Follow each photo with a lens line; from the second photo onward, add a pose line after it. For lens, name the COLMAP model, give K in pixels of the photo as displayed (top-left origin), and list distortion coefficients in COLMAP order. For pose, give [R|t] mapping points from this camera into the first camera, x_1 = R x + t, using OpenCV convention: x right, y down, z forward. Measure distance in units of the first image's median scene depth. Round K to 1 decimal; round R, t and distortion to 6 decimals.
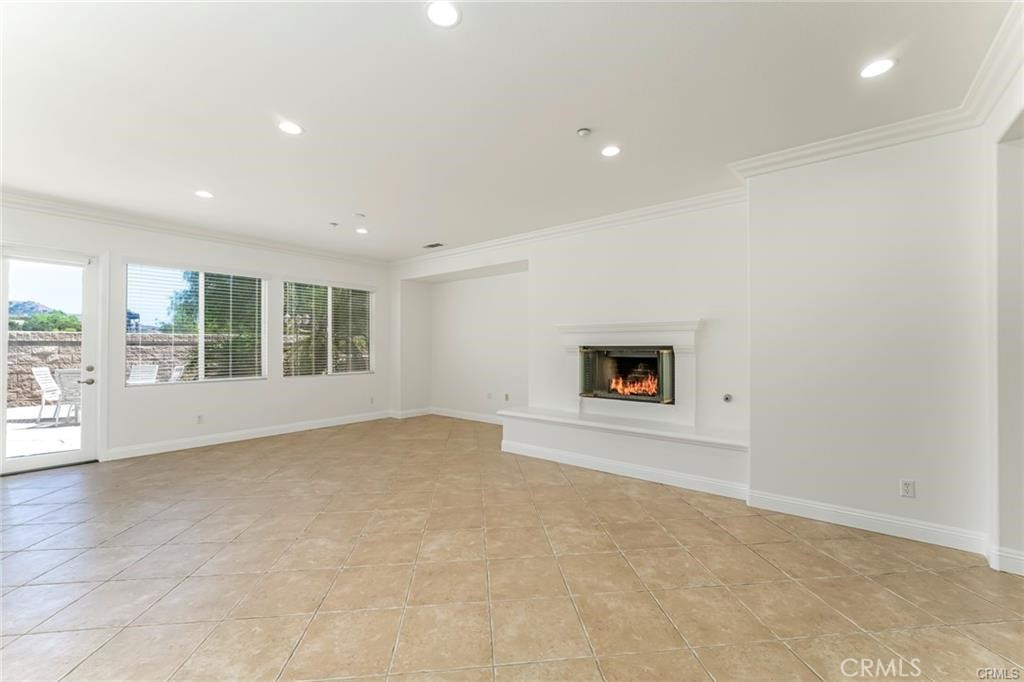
lens RADIAL K [[417.3, 0, 512.7], [0, 417.3, 343.4], [0, 0, 1]] dist [-0.008642, 0.001858]
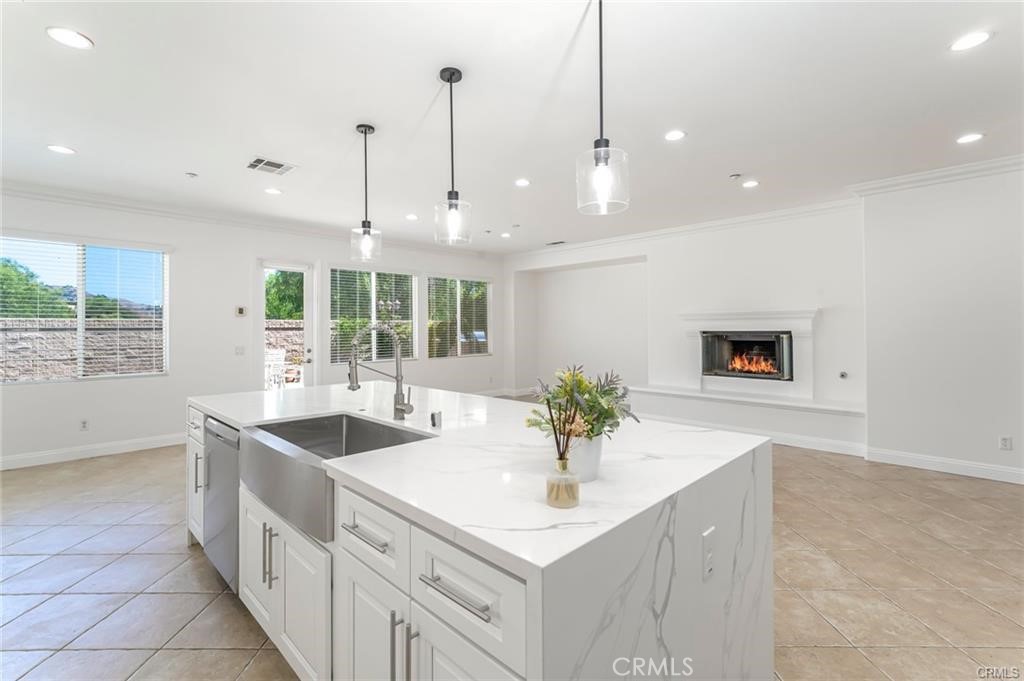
lens RADIAL K [[457.2, 0, 508.7], [0, 457.2, 323.0], [0, 0, 1]] dist [0.003510, 0.000479]
pose [[0.993412, -0.006880, -0.114392, -0.242309], [0.006160, 0.999959, -0.006651, -0.012103], [0.114433, 0.005902, 0.993413, -0.350207]]
